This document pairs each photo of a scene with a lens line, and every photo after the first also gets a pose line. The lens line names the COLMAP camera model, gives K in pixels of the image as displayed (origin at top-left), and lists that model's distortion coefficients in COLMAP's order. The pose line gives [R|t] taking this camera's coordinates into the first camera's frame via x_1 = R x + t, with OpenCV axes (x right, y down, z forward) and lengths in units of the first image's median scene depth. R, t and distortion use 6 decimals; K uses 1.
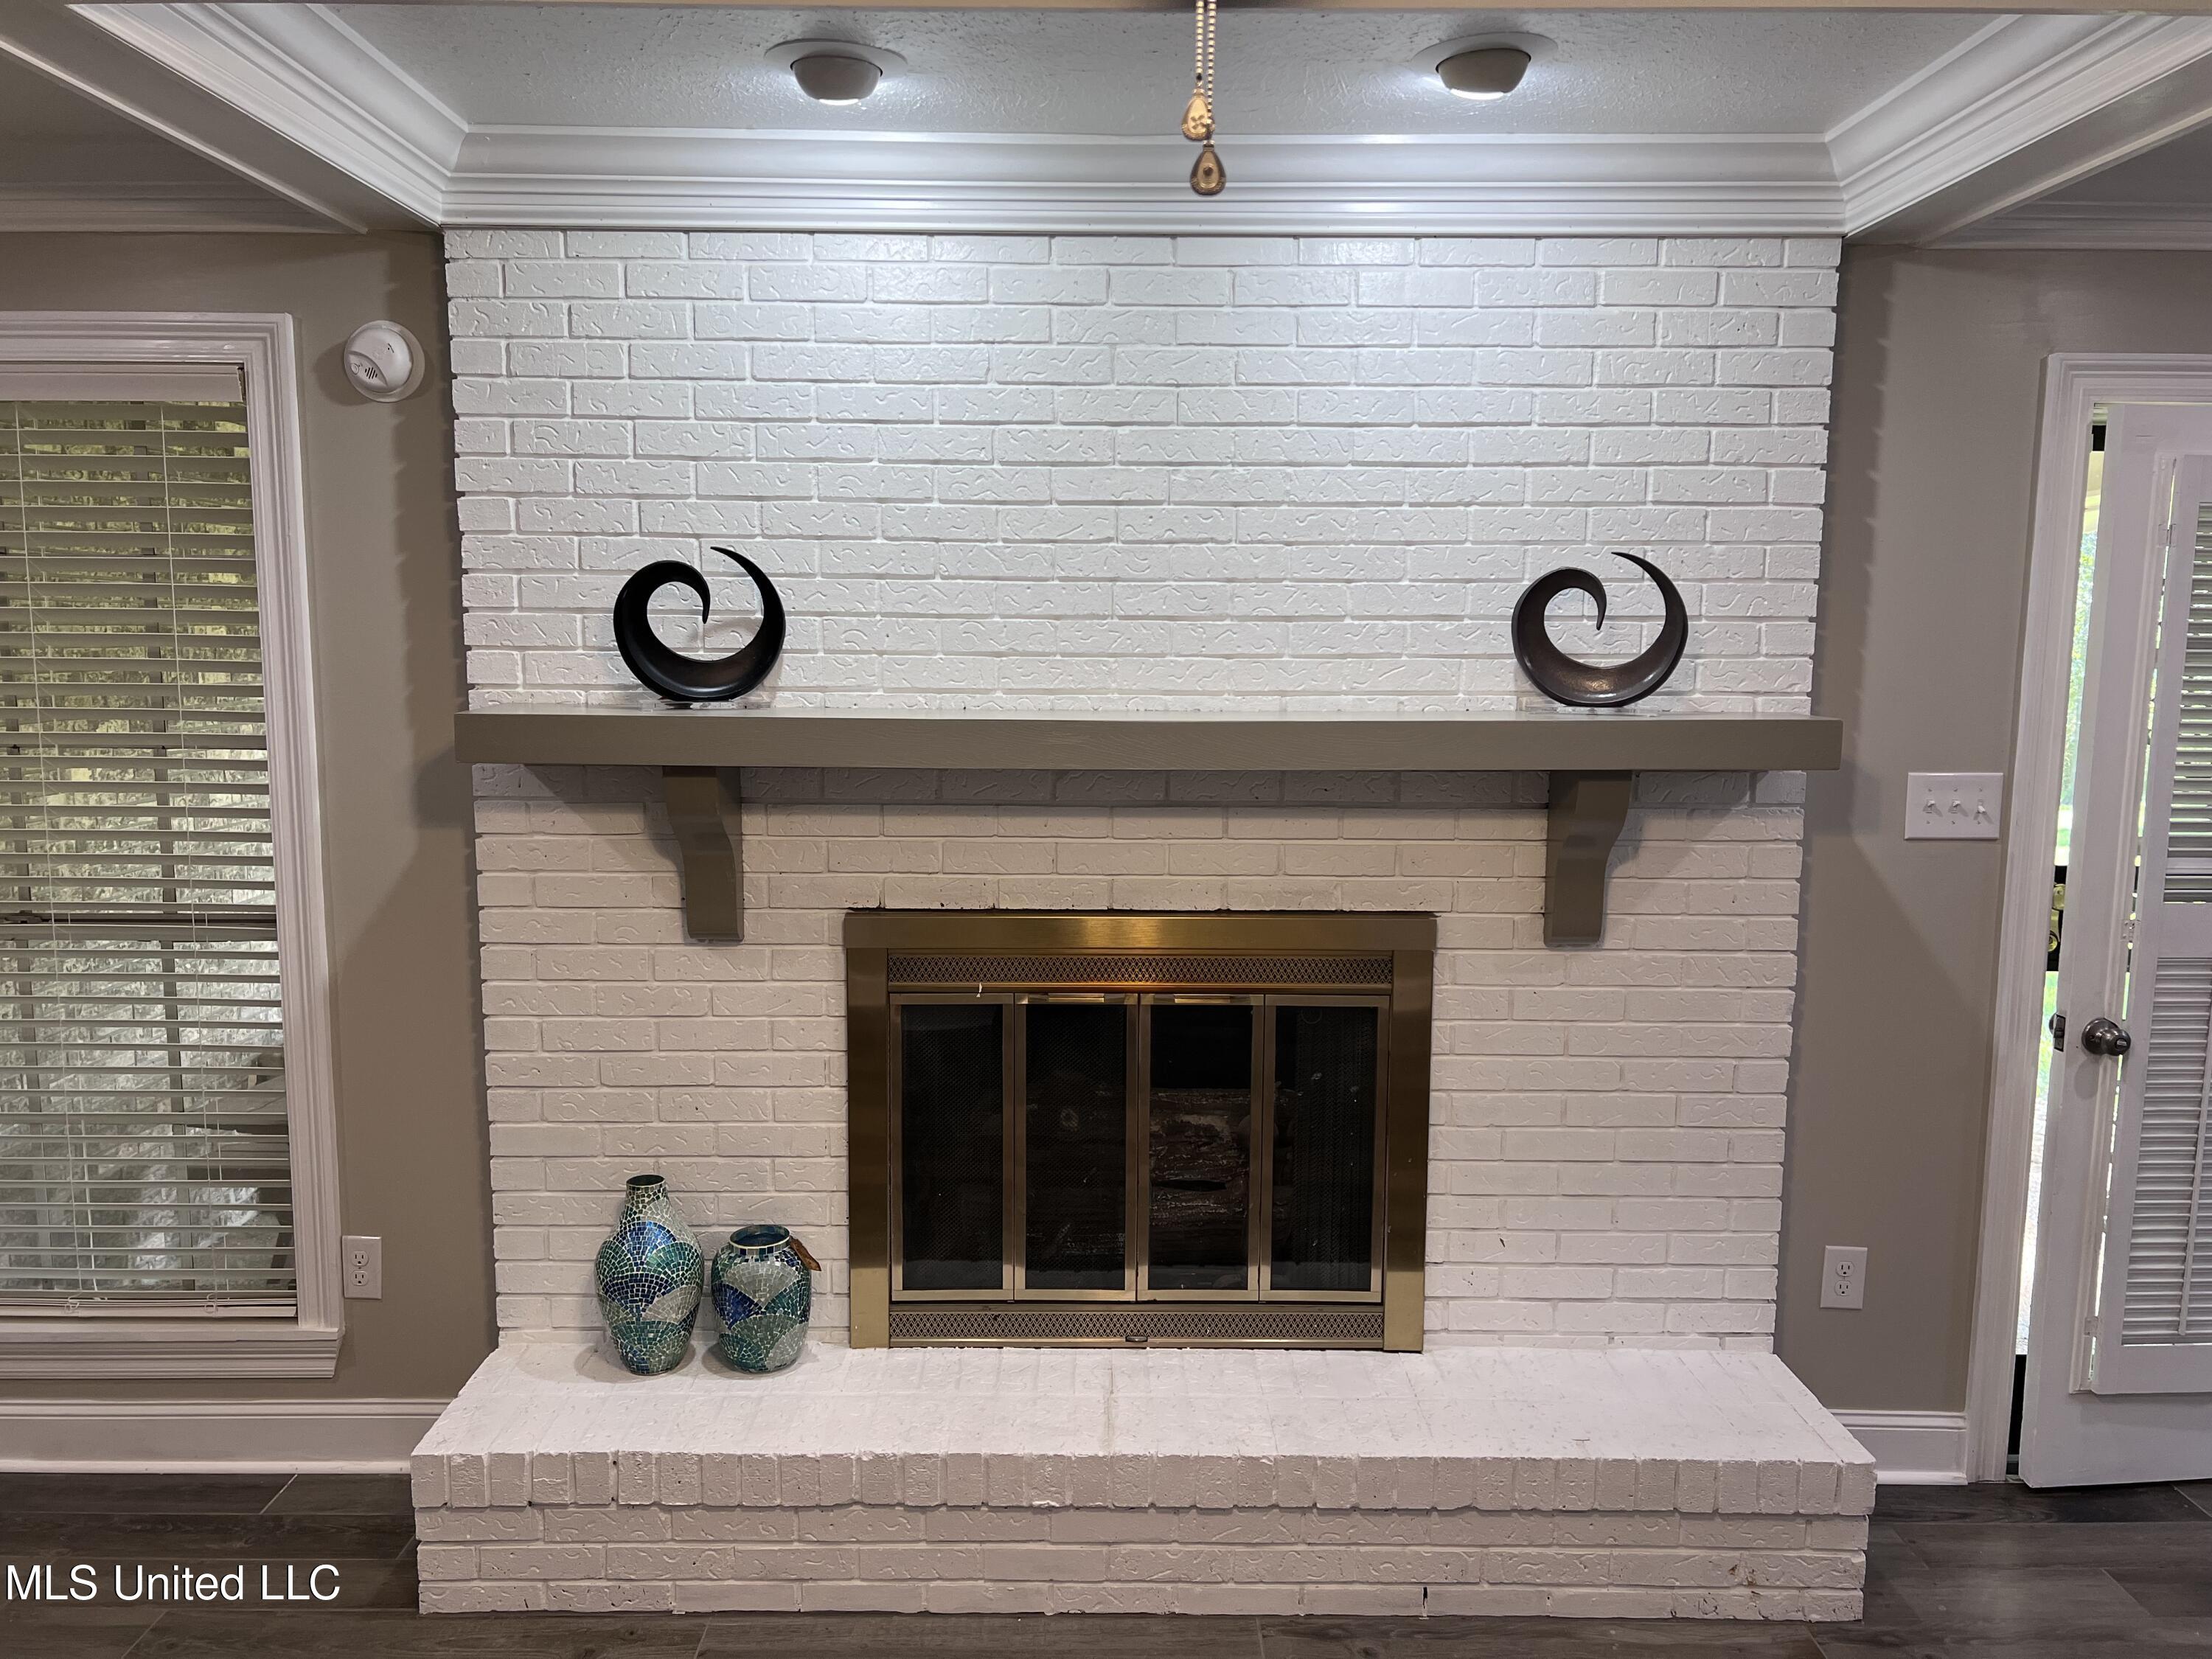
lens RADIAL K [[1654.3, 0, 1099.8], [0, 1654.3, 836.8], [0, 0, 1]] dist [0.065333, -0.072340]
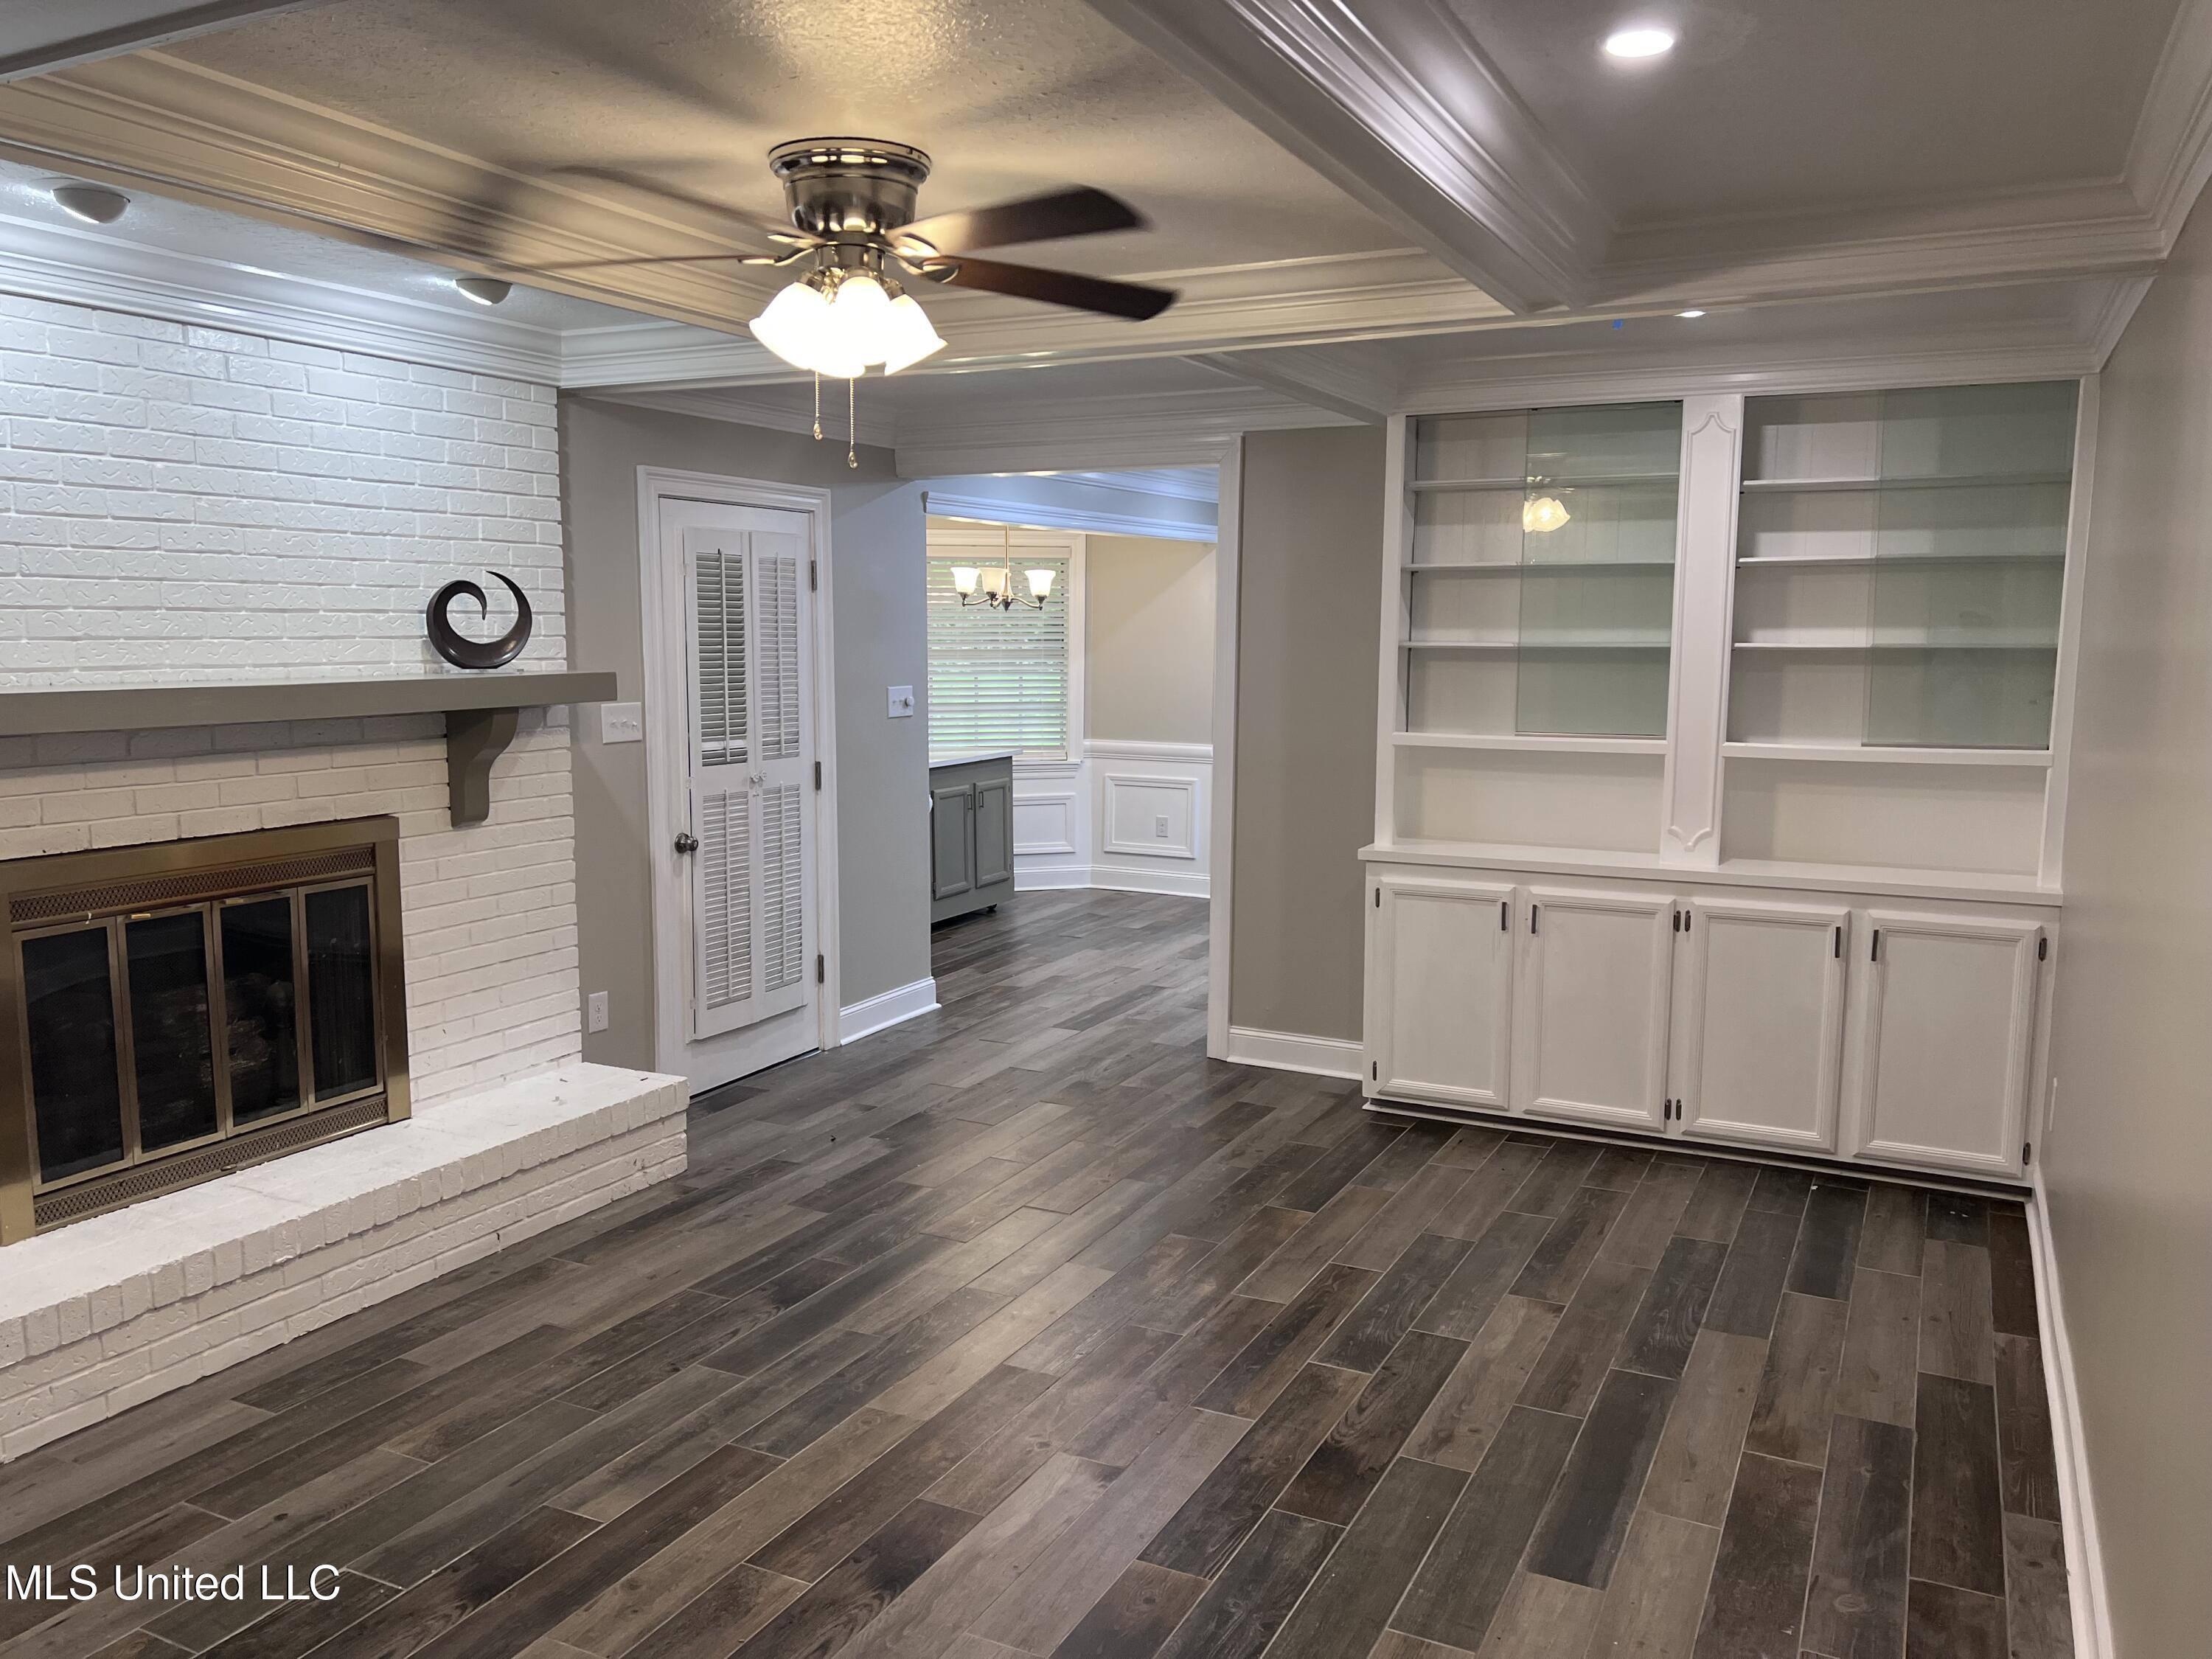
lens RADIAL K [[1654.3, 0, 1101.9], [0, 1654.3, 827.4], [0, 0, 1]] dist [0.065333, -0.072340]
pose [[0.454344, -0.112910, 0.883642, -0.827633], [0.113453, 0.991192, 0.068318, 0.028763], [-0.883572, 0.069211, 0.463152, -0.231601]]
